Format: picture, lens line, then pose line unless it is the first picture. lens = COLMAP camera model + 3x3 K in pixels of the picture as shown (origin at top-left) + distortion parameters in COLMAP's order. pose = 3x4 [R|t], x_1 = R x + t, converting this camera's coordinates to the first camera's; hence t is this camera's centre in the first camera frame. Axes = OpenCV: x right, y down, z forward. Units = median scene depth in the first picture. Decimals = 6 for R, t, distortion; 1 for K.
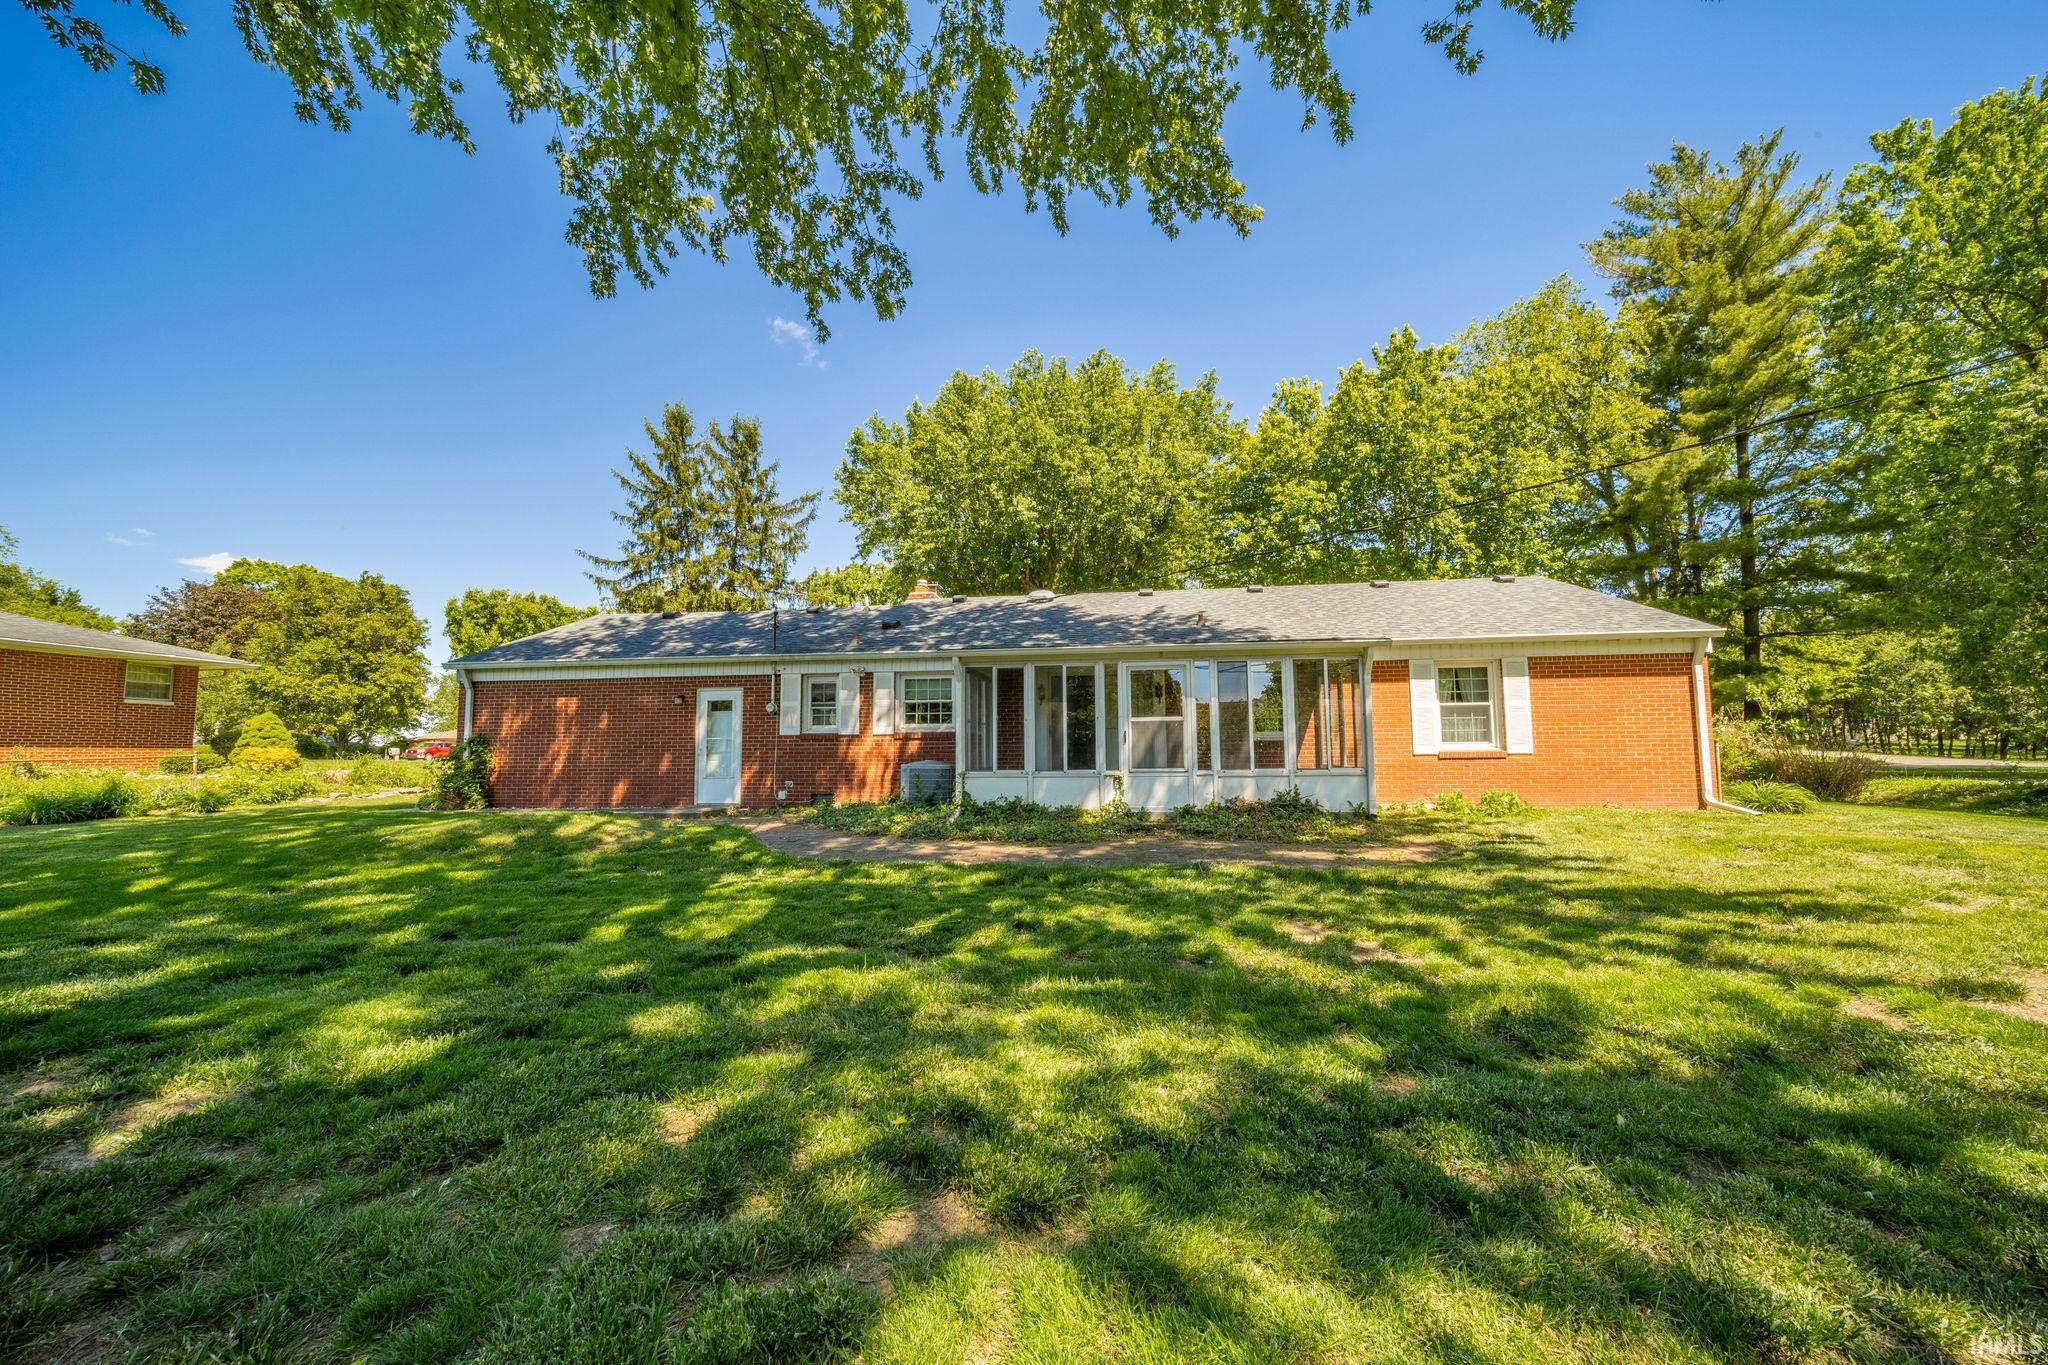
lens RADIAL K [[752.7, 0, 1018.8], [0, 752.7, 688.4], [0, 0, 1]] dist [0.007664, 0.000077]
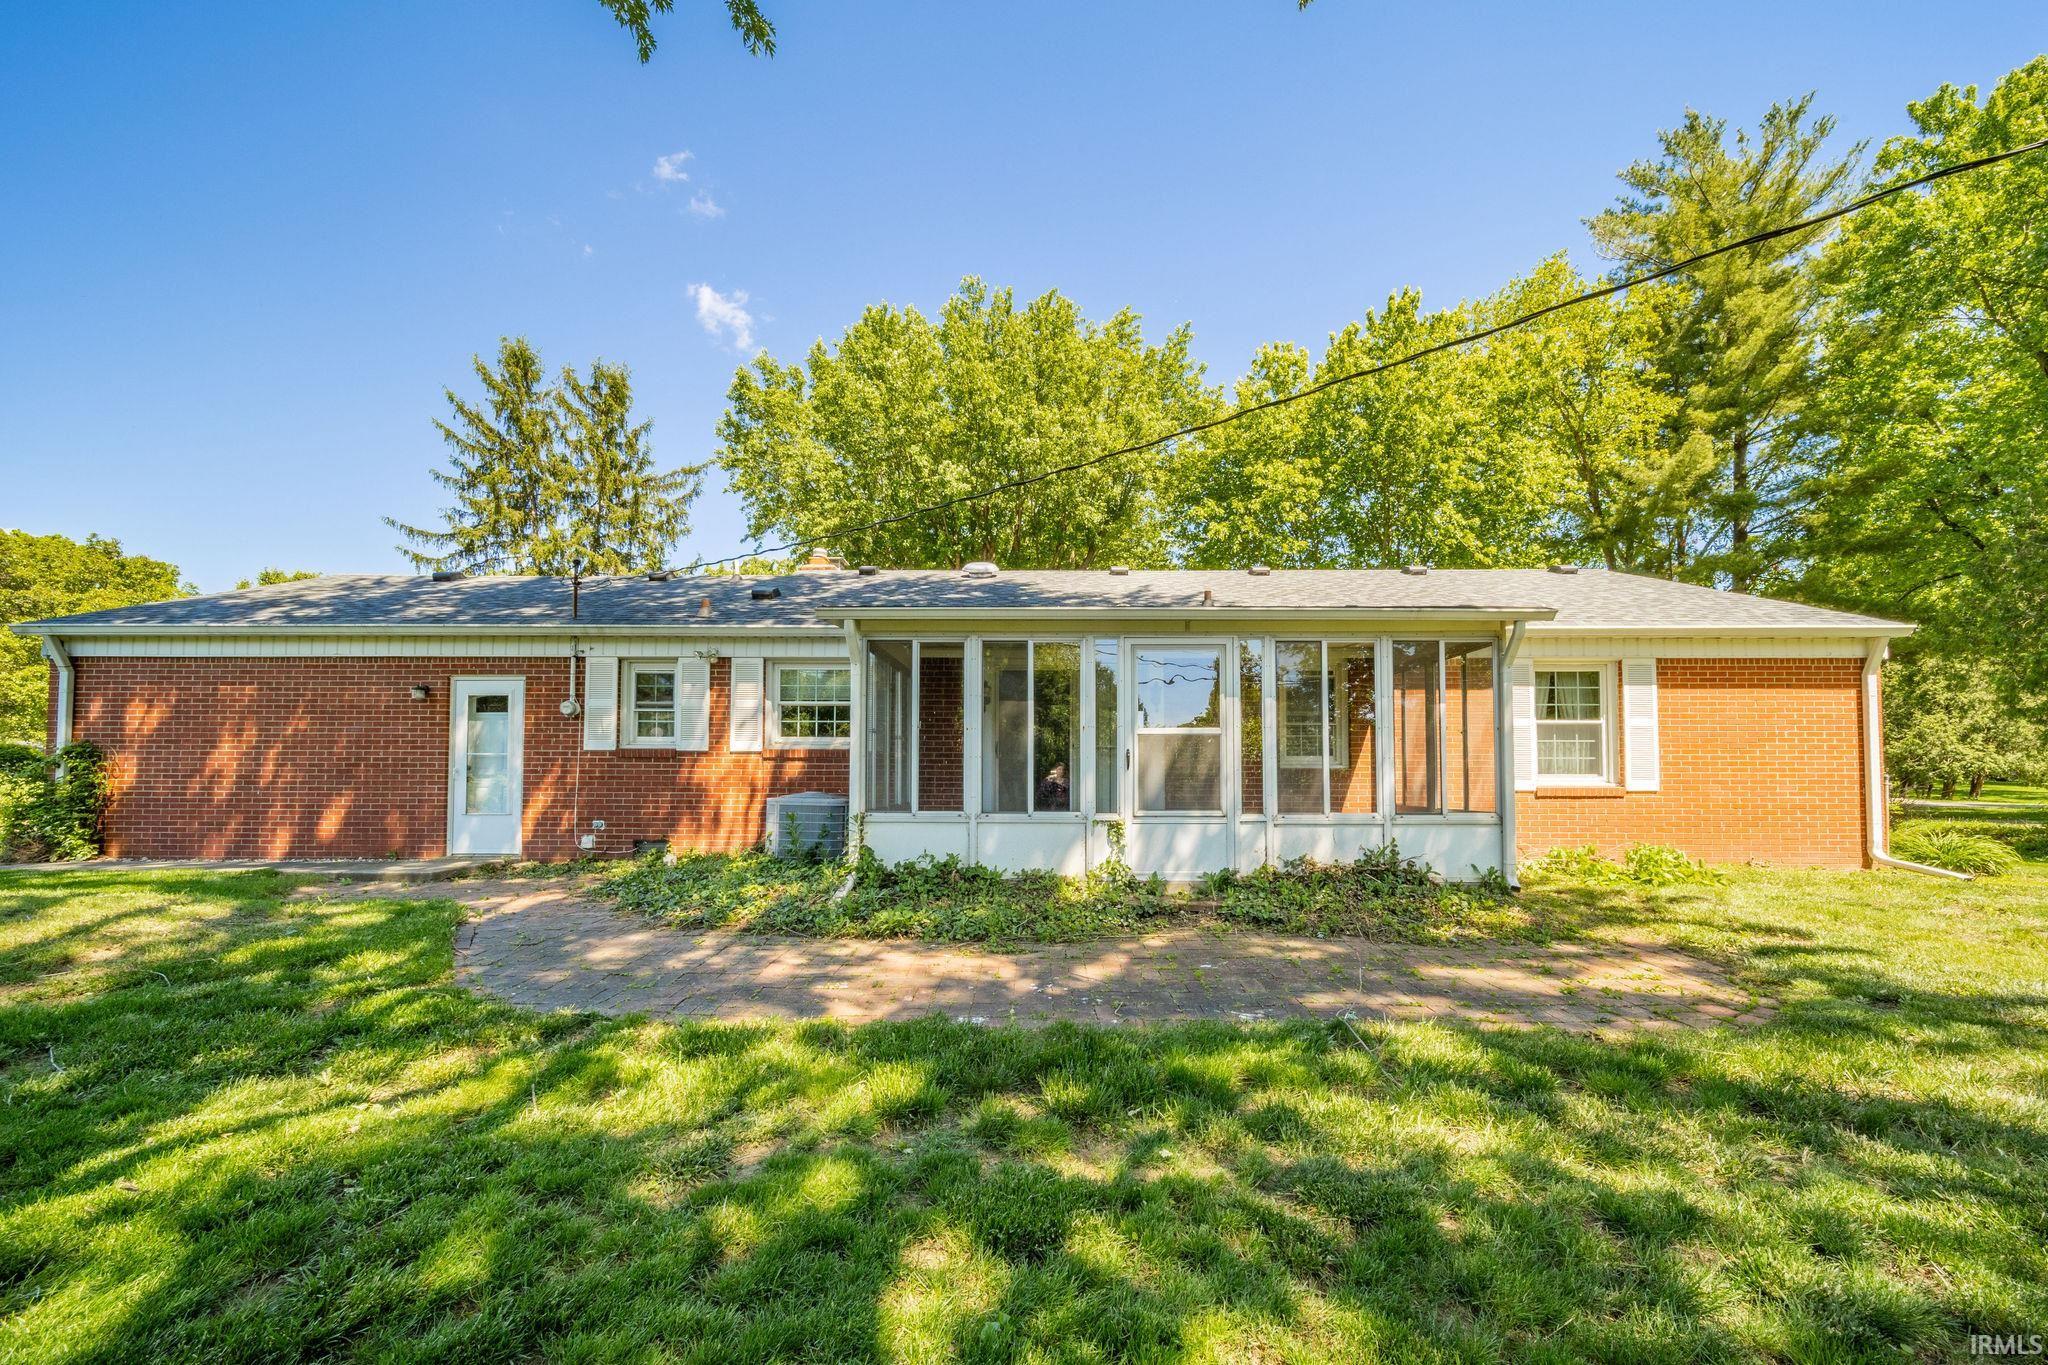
lens RADIAL K [[752.7, 0, 1021.4], [0, 752.7, 762.1], [0, 0, 1]] dist [0.007664, 0.000077]
pose [[0.993861, 0.014672, 0.109660, -0.009223], [-0.021664, 0.997788, 0.062840, 0.019693], [-0.108496, -0.064830, 0.991981, 0.262342]]
